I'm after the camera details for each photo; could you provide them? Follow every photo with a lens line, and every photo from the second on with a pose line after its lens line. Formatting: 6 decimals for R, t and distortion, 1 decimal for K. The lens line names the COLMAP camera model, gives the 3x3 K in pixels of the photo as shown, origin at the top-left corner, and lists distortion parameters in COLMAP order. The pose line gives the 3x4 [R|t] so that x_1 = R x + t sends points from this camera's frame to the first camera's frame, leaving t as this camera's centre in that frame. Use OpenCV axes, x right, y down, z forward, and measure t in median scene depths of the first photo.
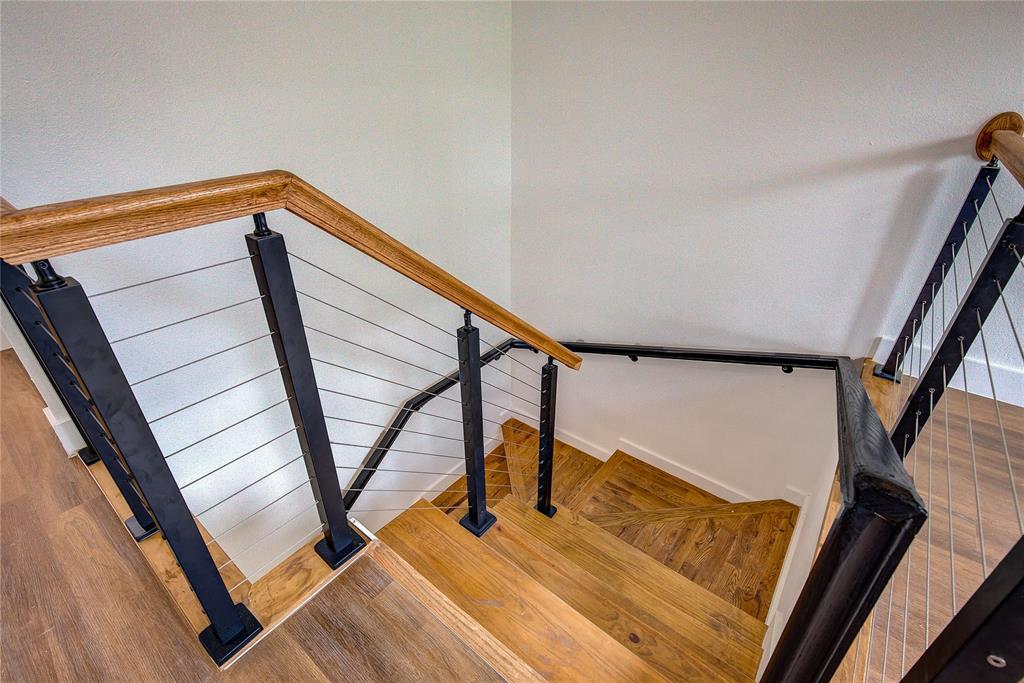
lens RADIAL K [[466.5, 0, 521.0], [0, 466.5, 347.4], [0, 0, 1]] dist [0.000280, 0.001037]
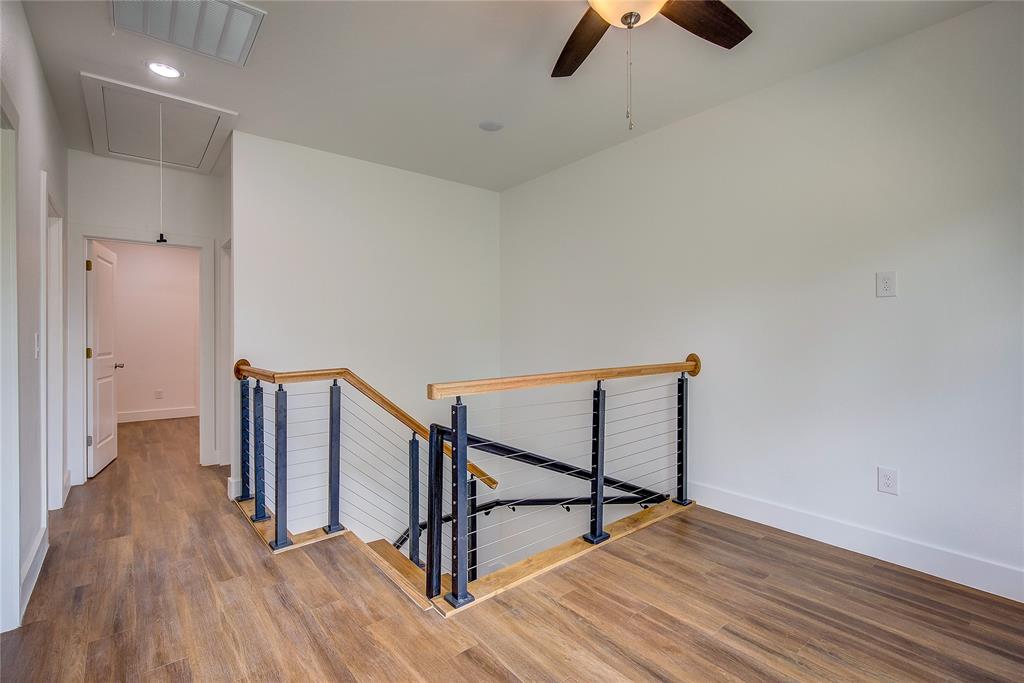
lens RADIAL K [[466.5, 0, 517.4], [0, 466.5, 333.9], [0, 0, 1]] dist [0.000280, 0.001037]
pose [[0.979412, -0.011268, -0.201558, 1.041233], [-0.089125, 0.871731, -0.481810, 0.689308], [0.181133, 0.489854, 0.852780, -1.324805]]
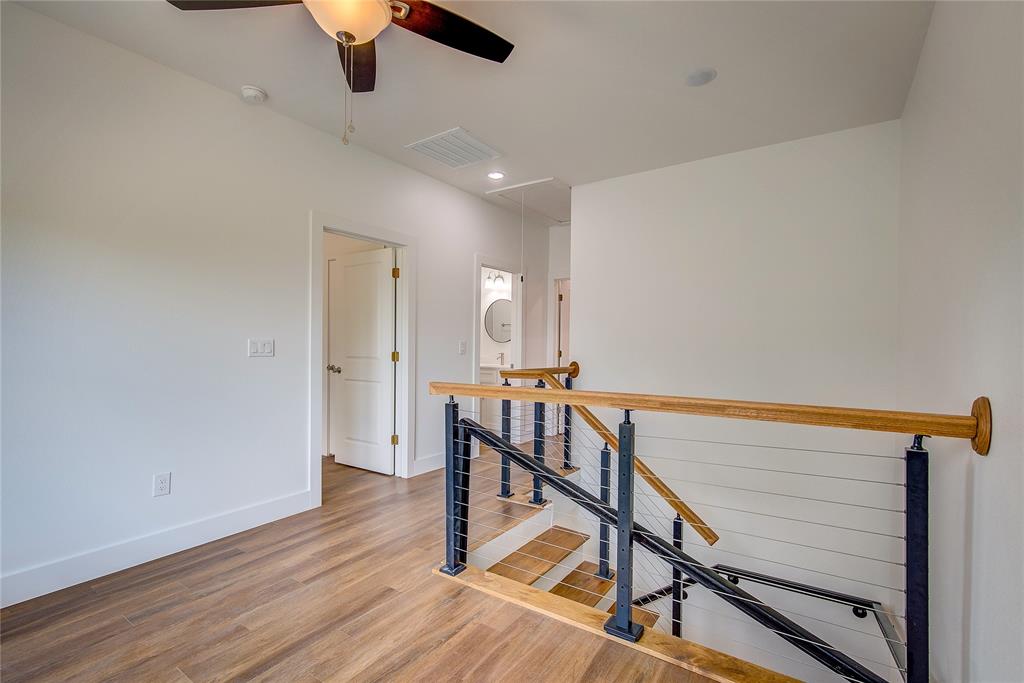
lens RADIAL K [[466.5, 0, 514.4], [0, 466.5, 342.7], [0, 0, 1]] dist [0.000280, 0.001037]
pose [[0.069053, -0.006909, -0.997589, 2.606259], [-0.490794, 0.870357, -0.040001, -0.229117], [0.868535, 0.492373, 0.056710, 0.329734]]
